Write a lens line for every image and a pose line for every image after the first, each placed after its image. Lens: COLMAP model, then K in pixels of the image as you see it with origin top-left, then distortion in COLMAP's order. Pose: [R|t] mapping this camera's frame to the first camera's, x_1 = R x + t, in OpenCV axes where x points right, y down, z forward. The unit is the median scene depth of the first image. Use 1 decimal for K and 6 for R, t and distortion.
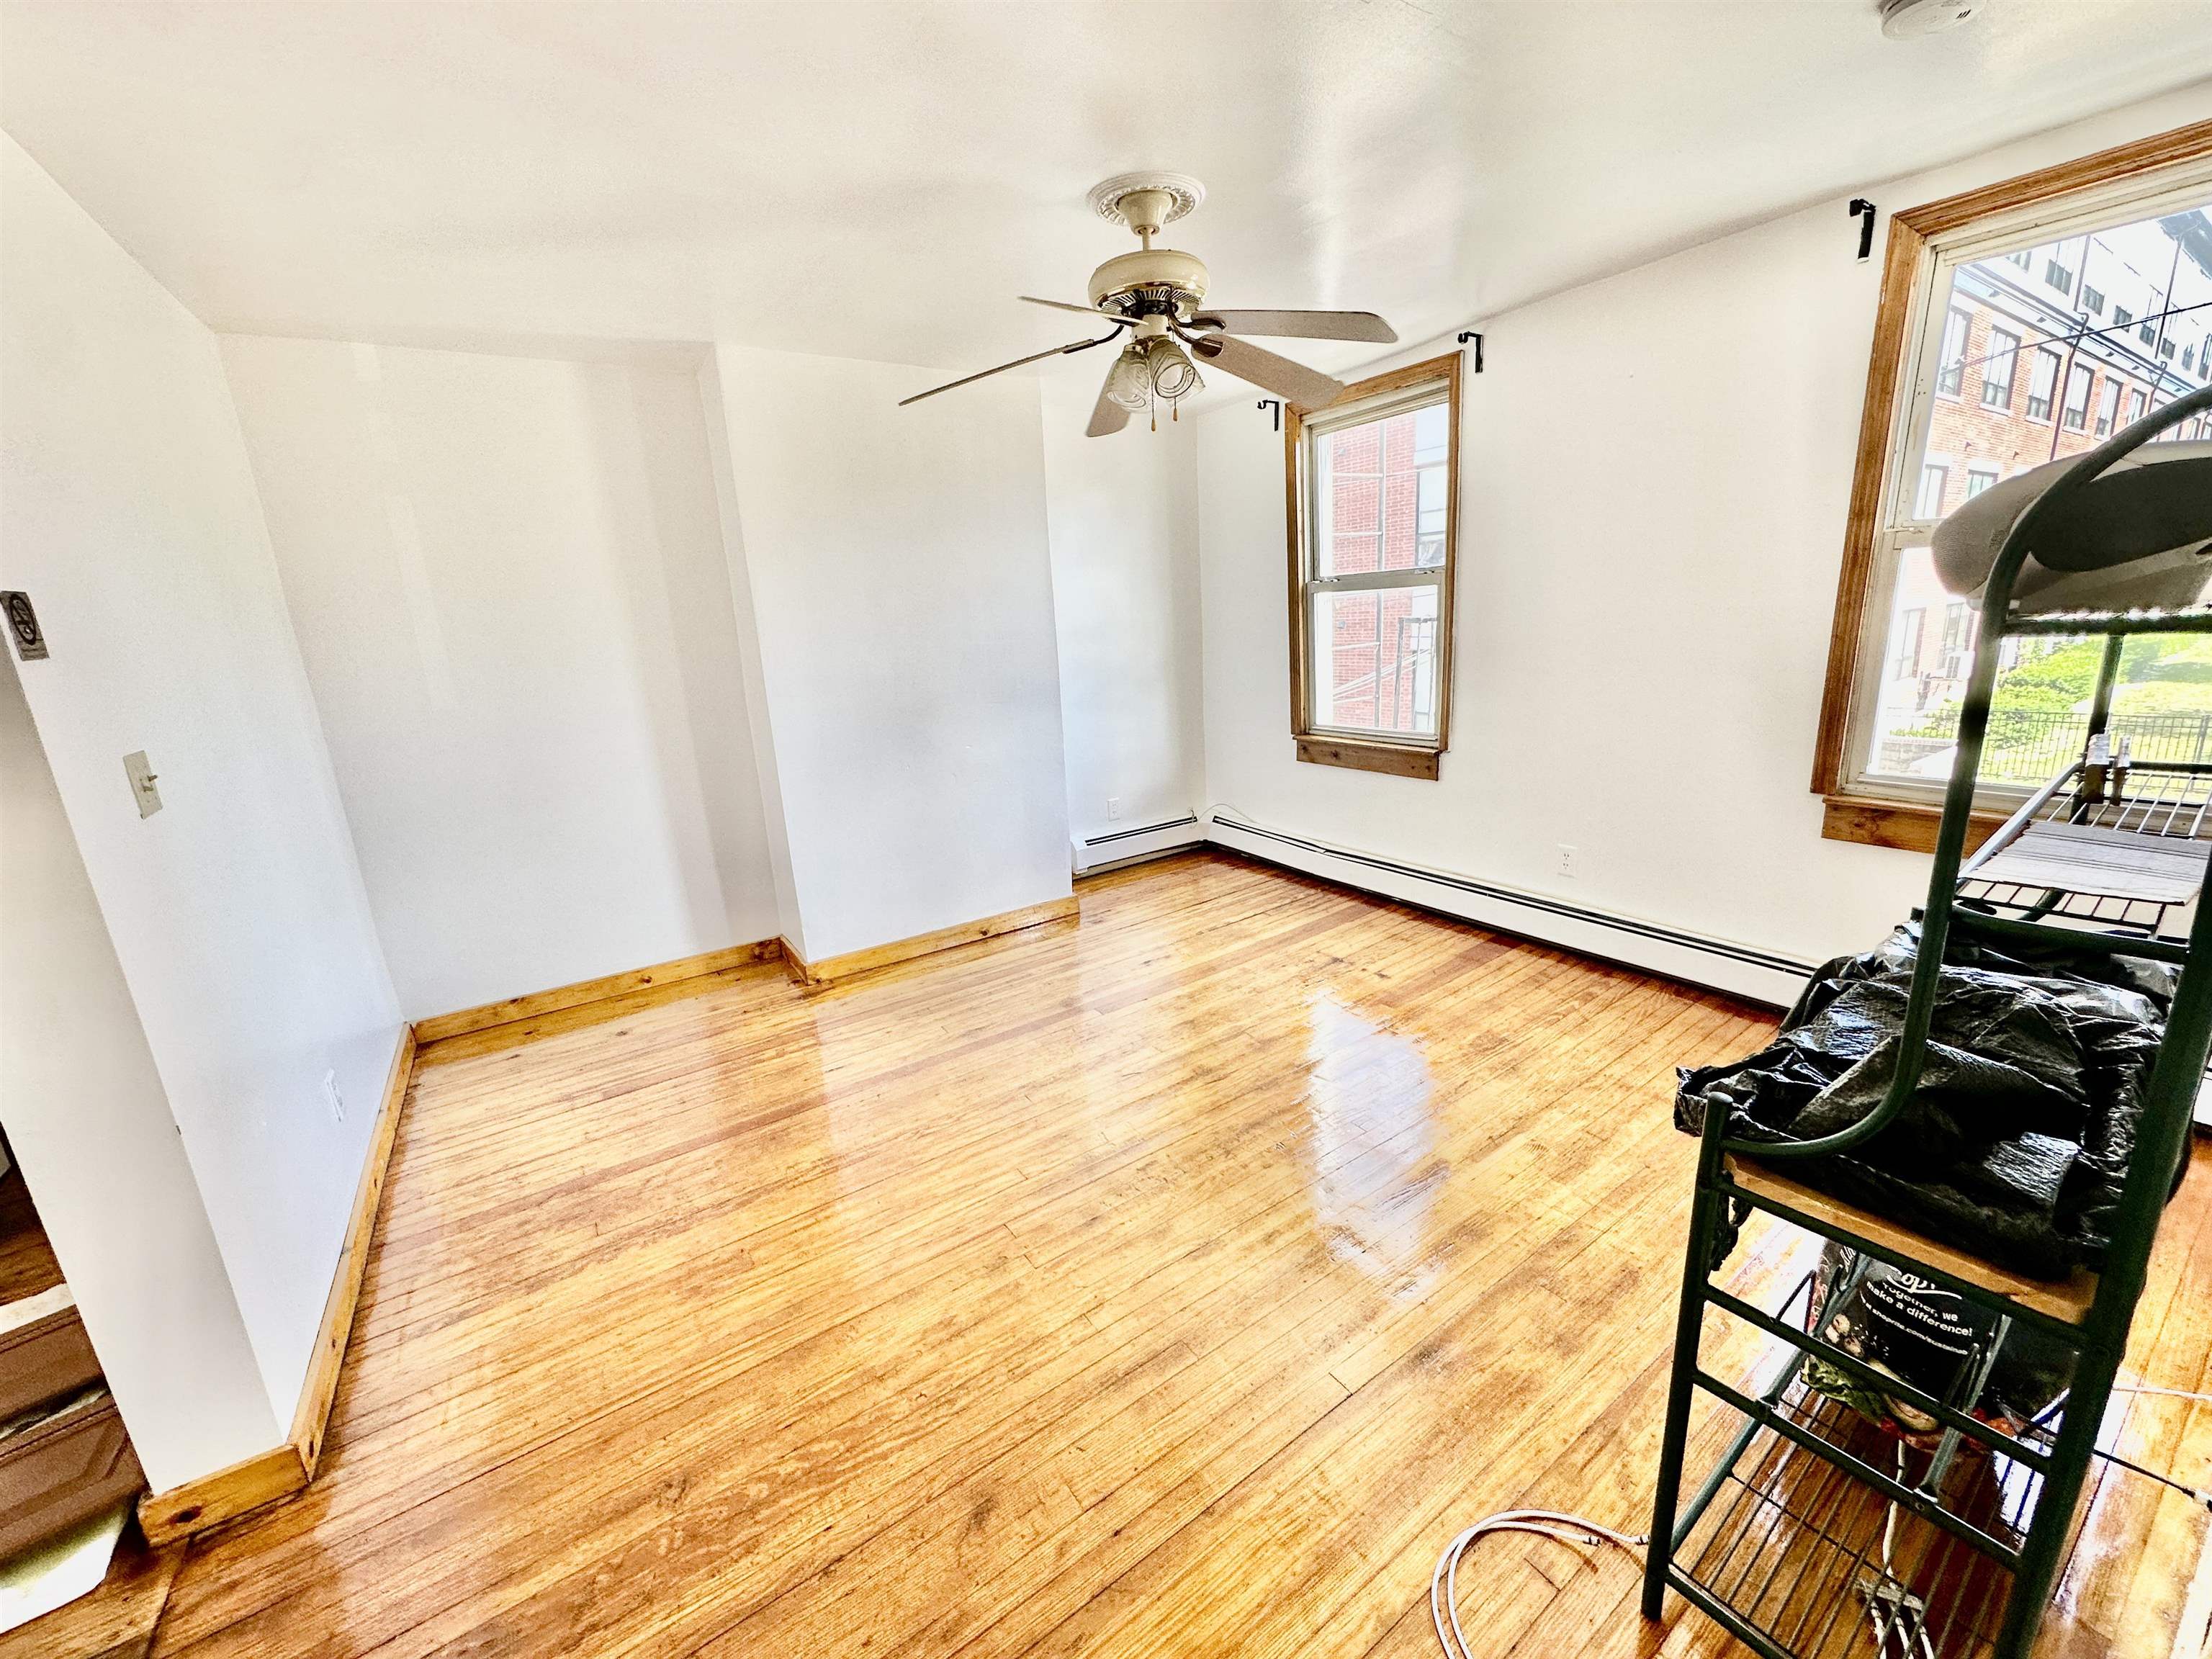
lens RADIAL K [[880.4, 0, 1106.0], [0, 880.4, 829.5], [0, 0, 1]] dist [-0.001706, 0.000077]
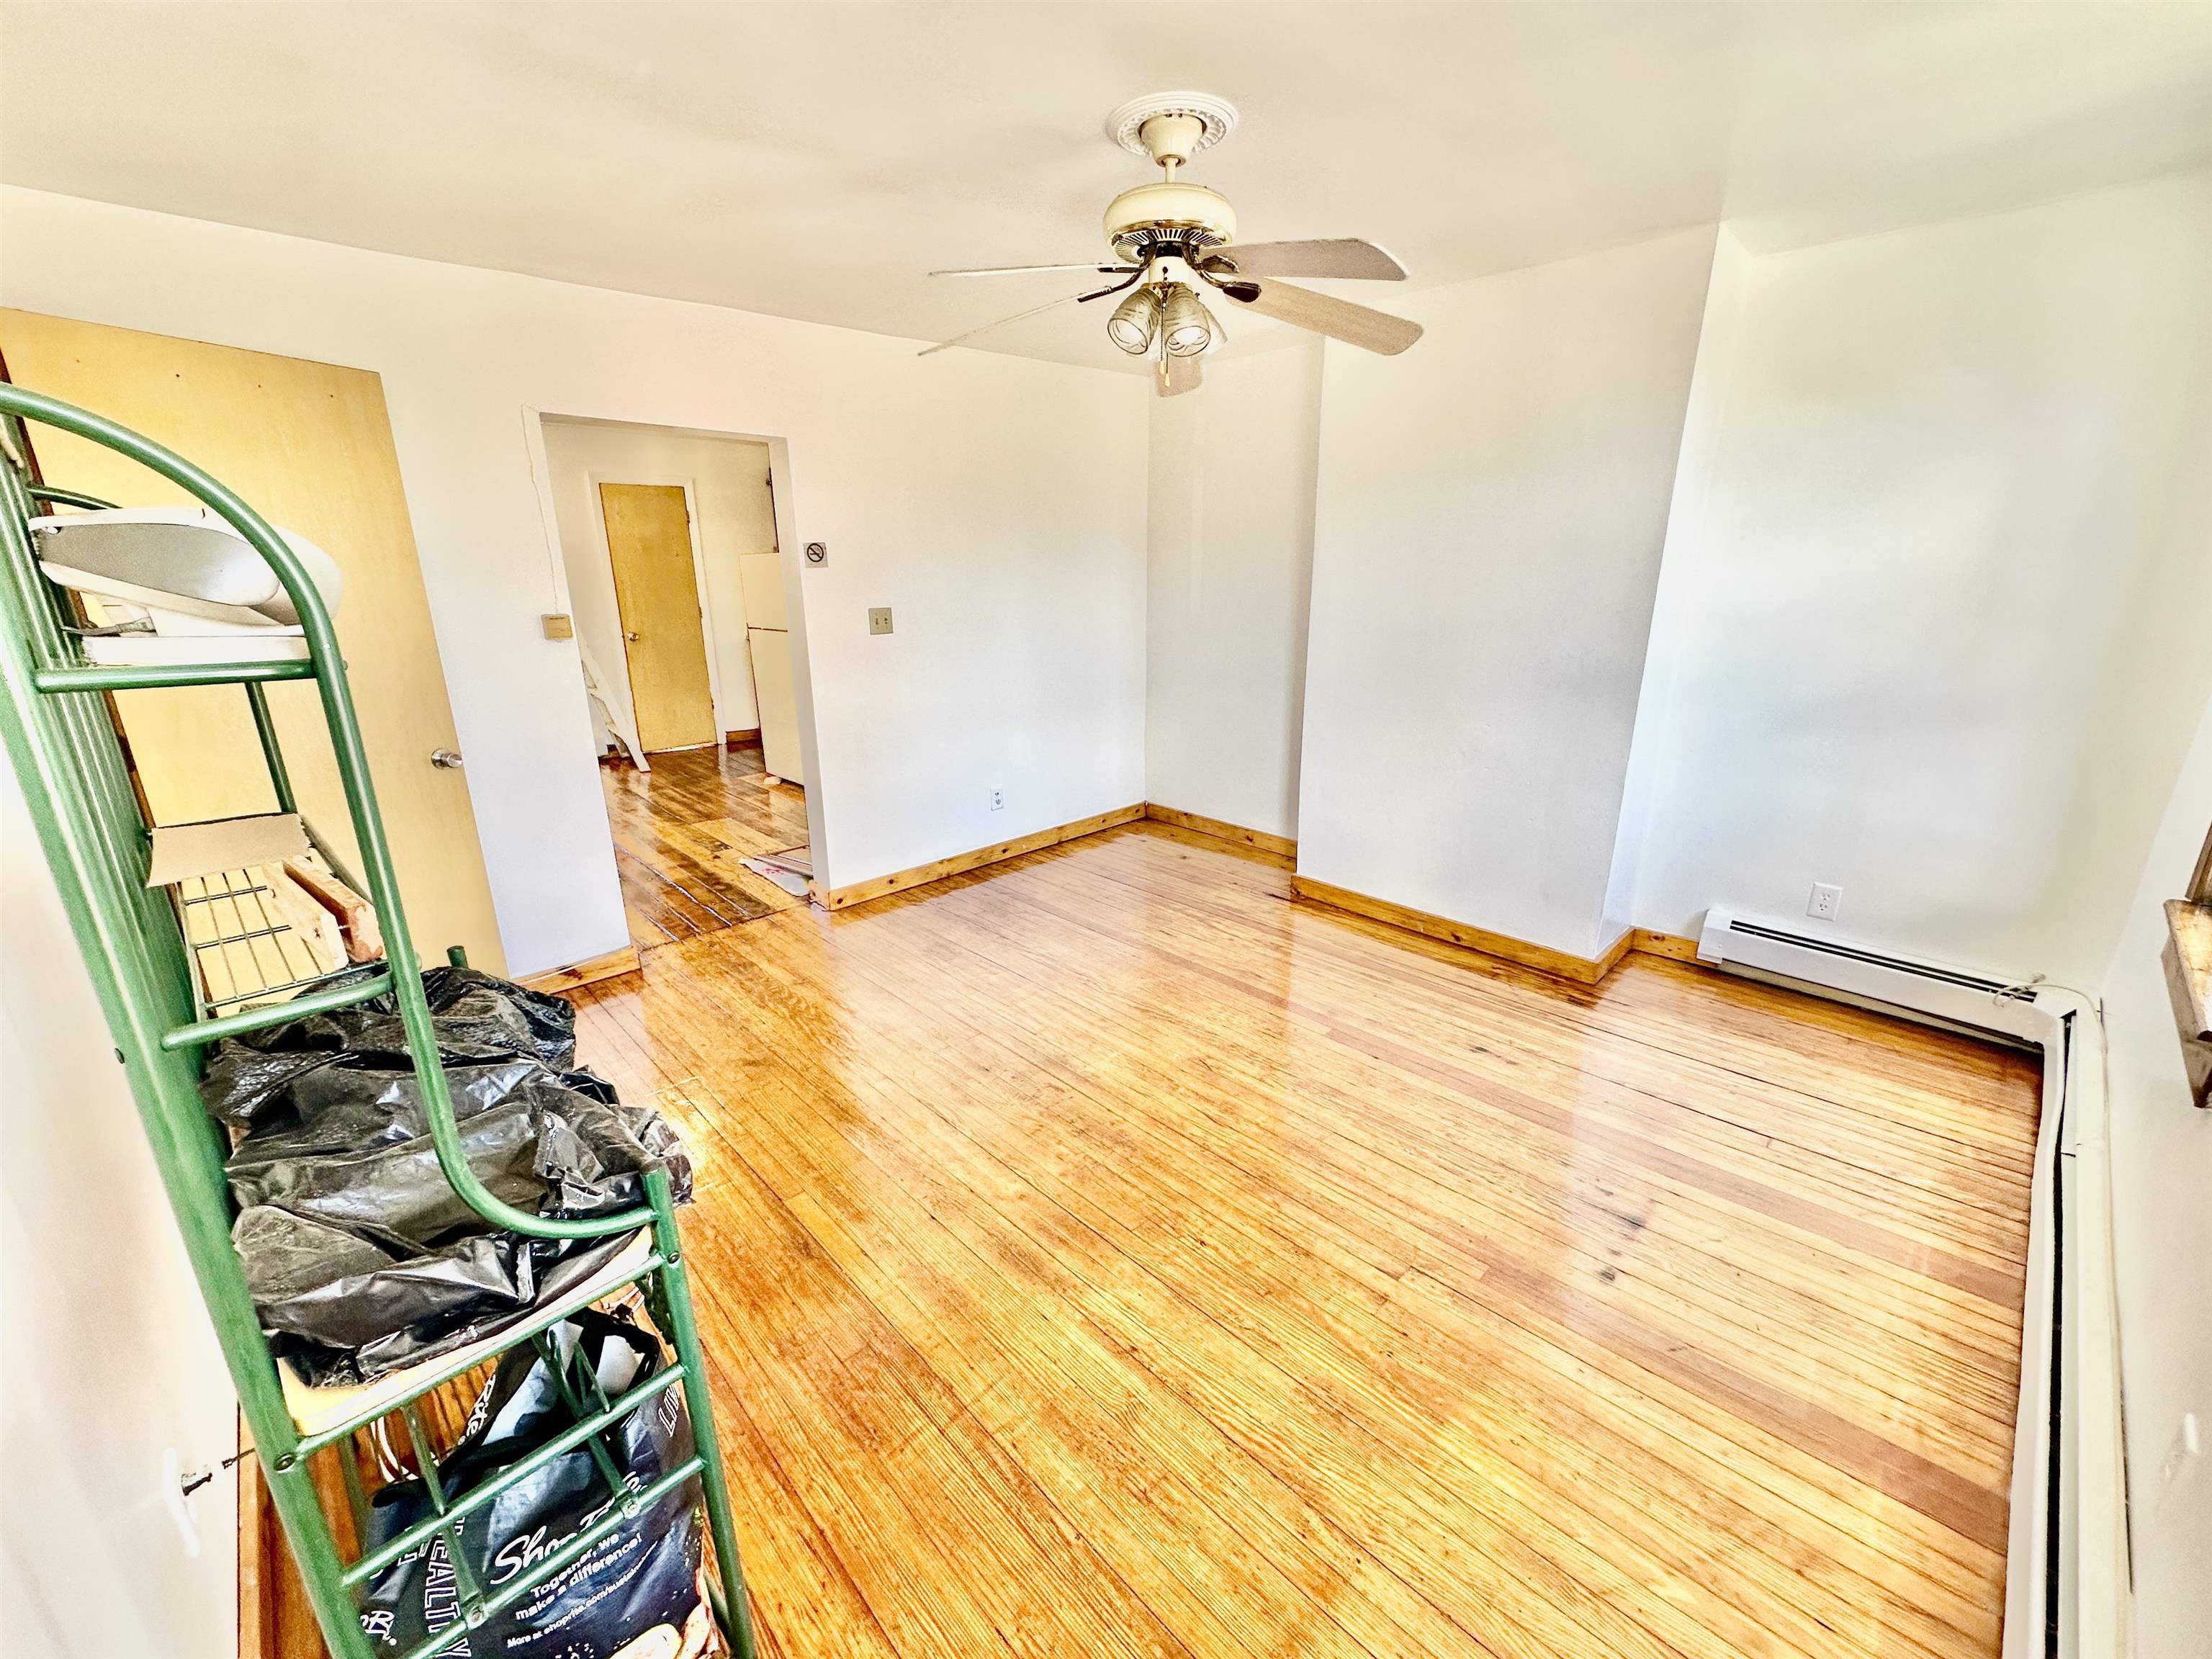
lens RADIAL K [[880.4, 0, 1106.0], [0, 880.4, 829.5], [0, 0, 1]] dist [-0.001706, 0.000077]
pose [[0.175289, 0.336997, -0.925044, 0.674209], [-0.248395, 0.924333, 0.289669, -0.174766], [0.952667, 0.179000, 0.245734, 0.510412]]
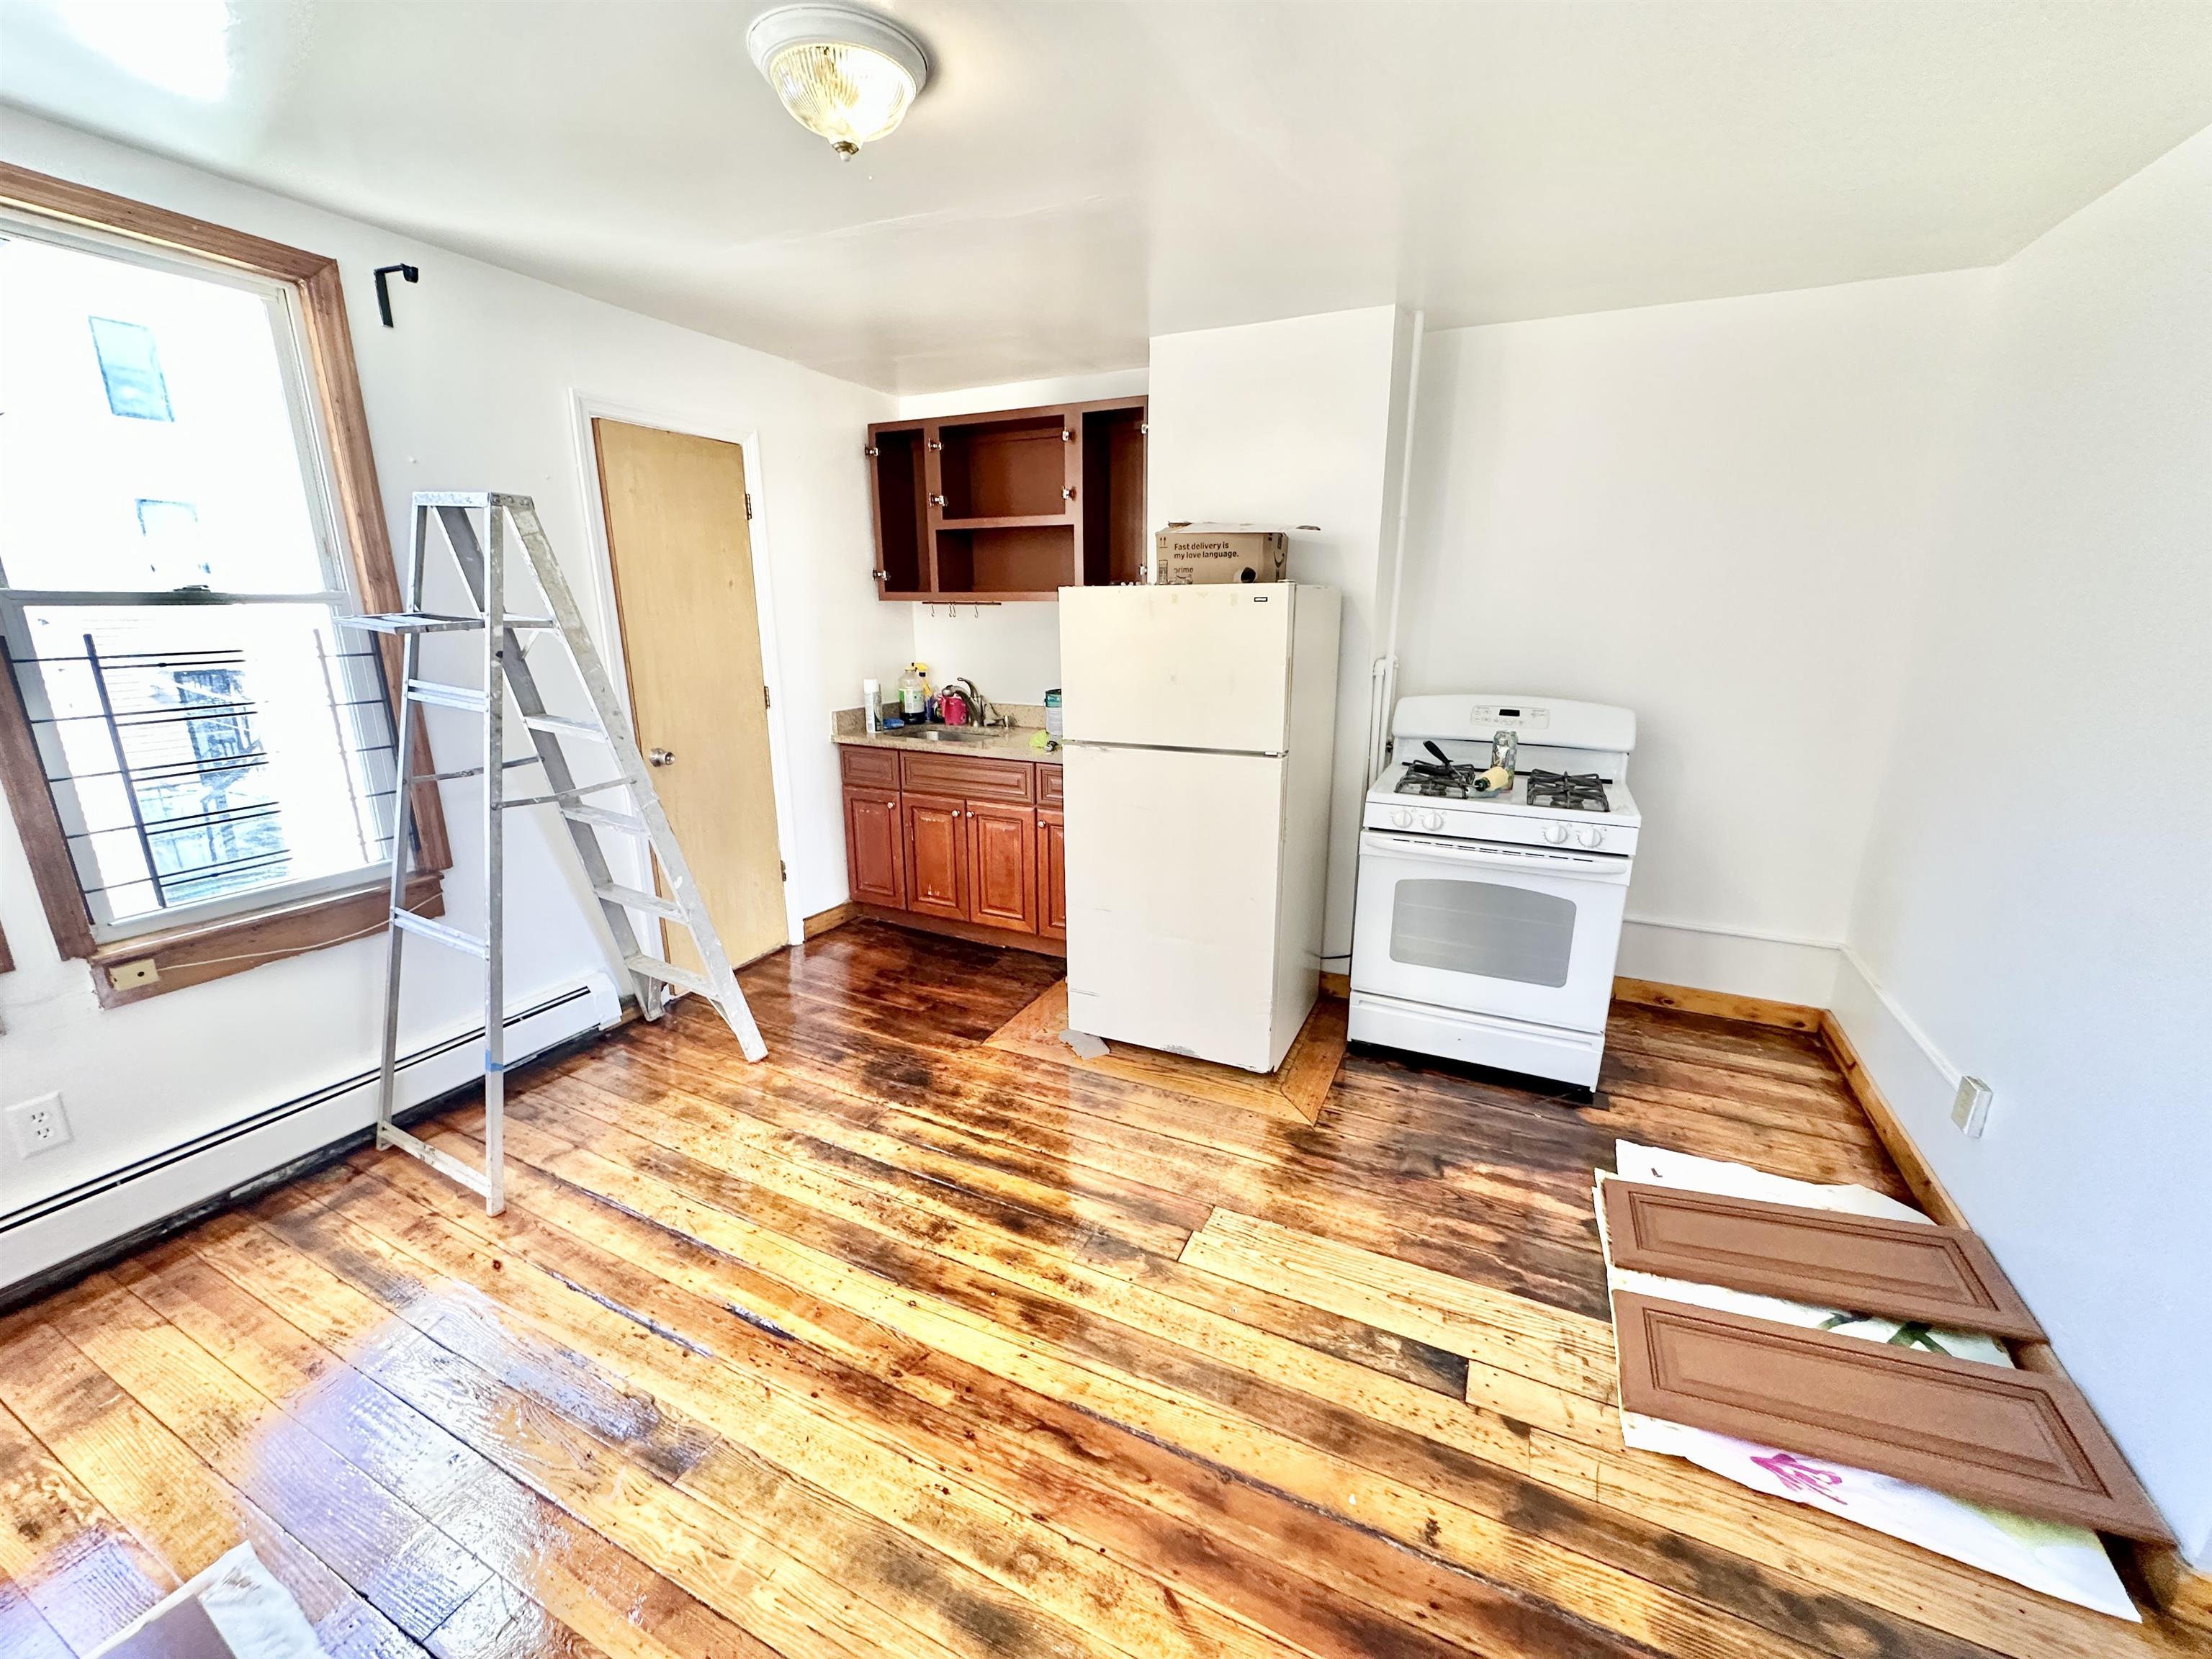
lens RADIAL K [[880.4, 0, 1106.0], [0, 880.4, 829.5], [0, 0, 1]] dist [-0.001706, 0.000077]
pose [[0.514518, 0.275889, -0.811884, -0.487676], [-0.239174, 0.955424, 0.173093, 0.062666], [0.823448, 0.105122, 0.557568, -0.212941]]
